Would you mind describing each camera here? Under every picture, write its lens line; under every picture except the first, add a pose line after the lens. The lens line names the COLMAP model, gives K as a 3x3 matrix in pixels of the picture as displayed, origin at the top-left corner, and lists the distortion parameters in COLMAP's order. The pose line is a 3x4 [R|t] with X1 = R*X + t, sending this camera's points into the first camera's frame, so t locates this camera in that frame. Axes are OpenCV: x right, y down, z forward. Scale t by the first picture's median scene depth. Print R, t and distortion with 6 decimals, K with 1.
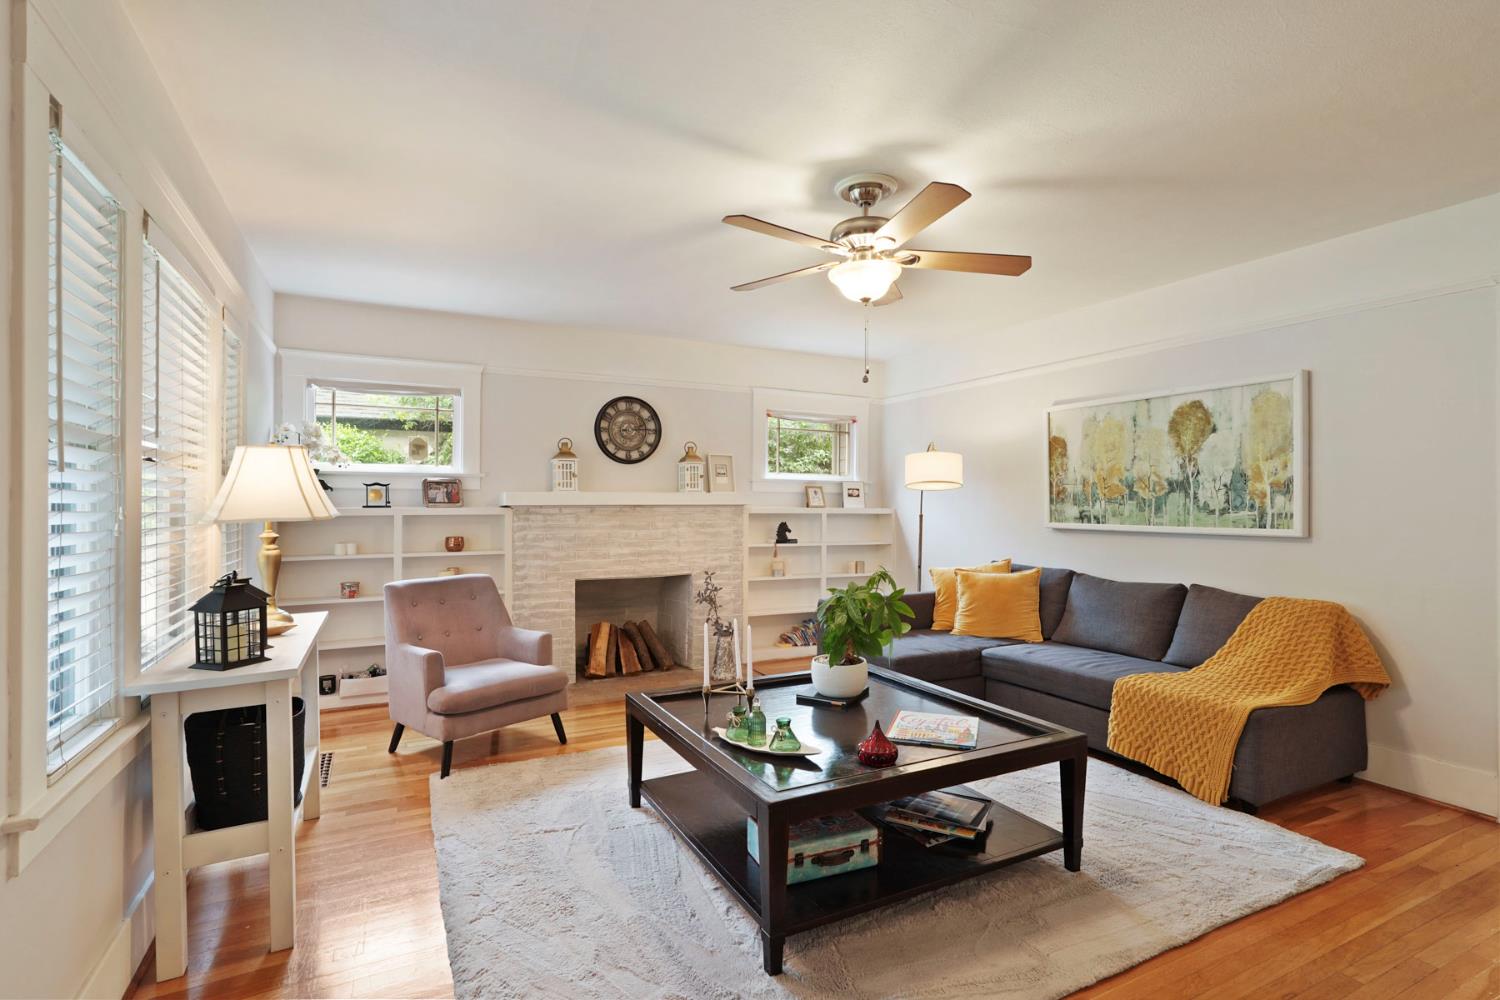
lens RADIAL K [[714.7, 0, 742.7], [0, 714.7, 500.6], [0, 0, 1]] dist [0.002127, 0.000446]
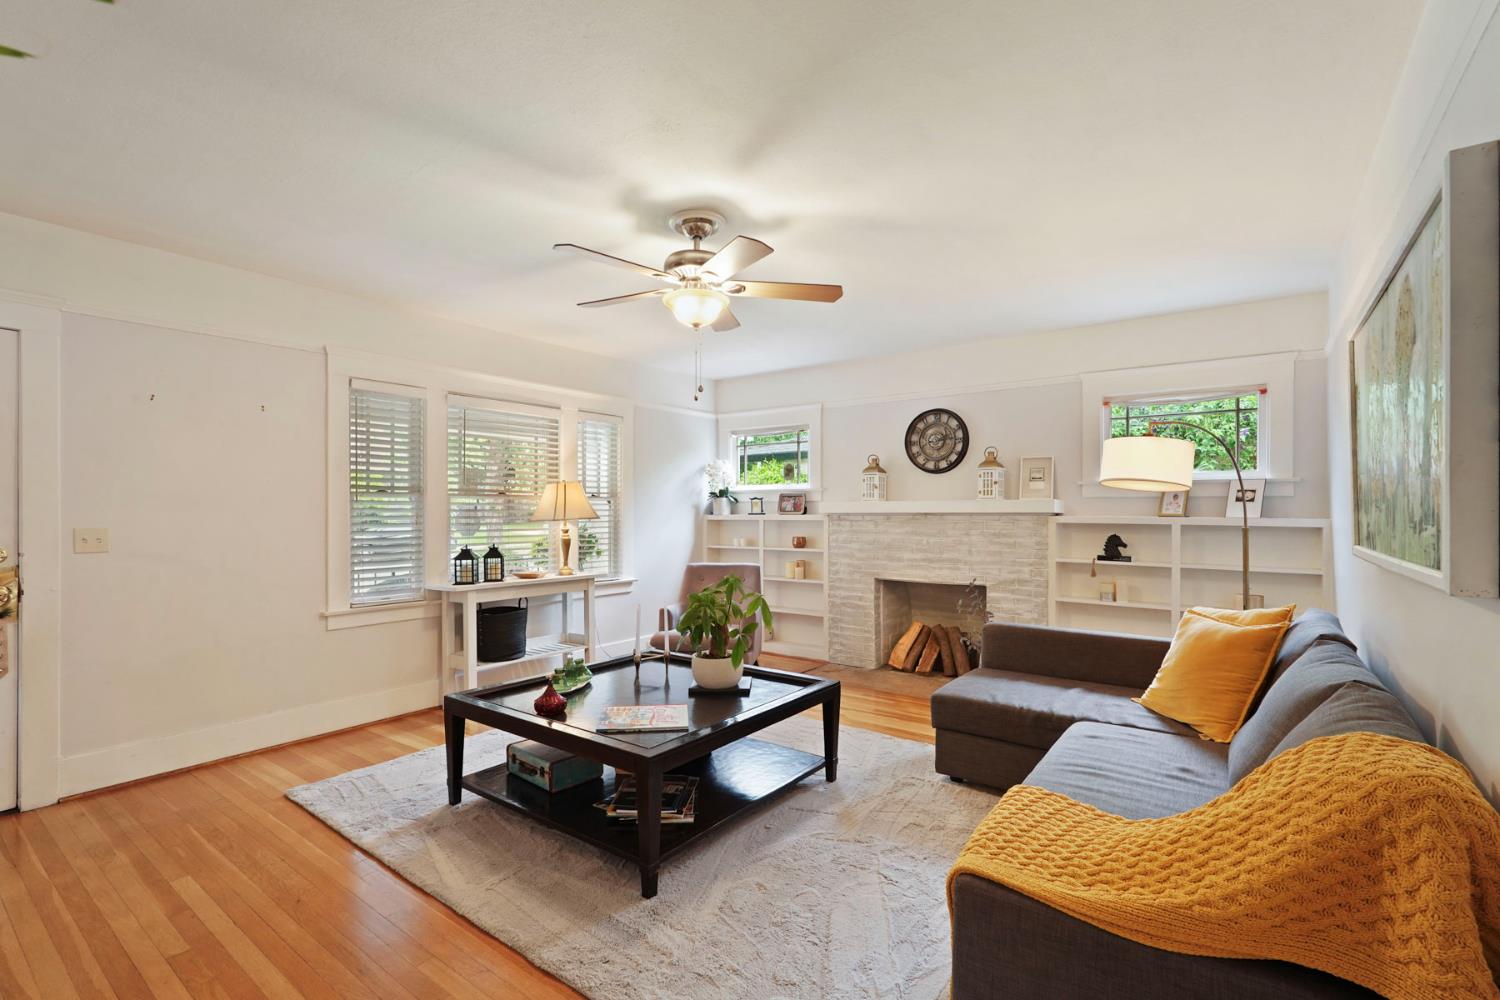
lens RADIAL K [[664.6, 0, 747.9], [0, 664.6, 511.2], [0, 0, 1]] dist [-0.007970, 0.004732]
pose [[0.456411, -0.001348, -0.889768, 1.242333], [0.004659, 0.999989, 0.000875, 0.002928], [0.889757, -0.004545, 0.456412, 0.676409]]
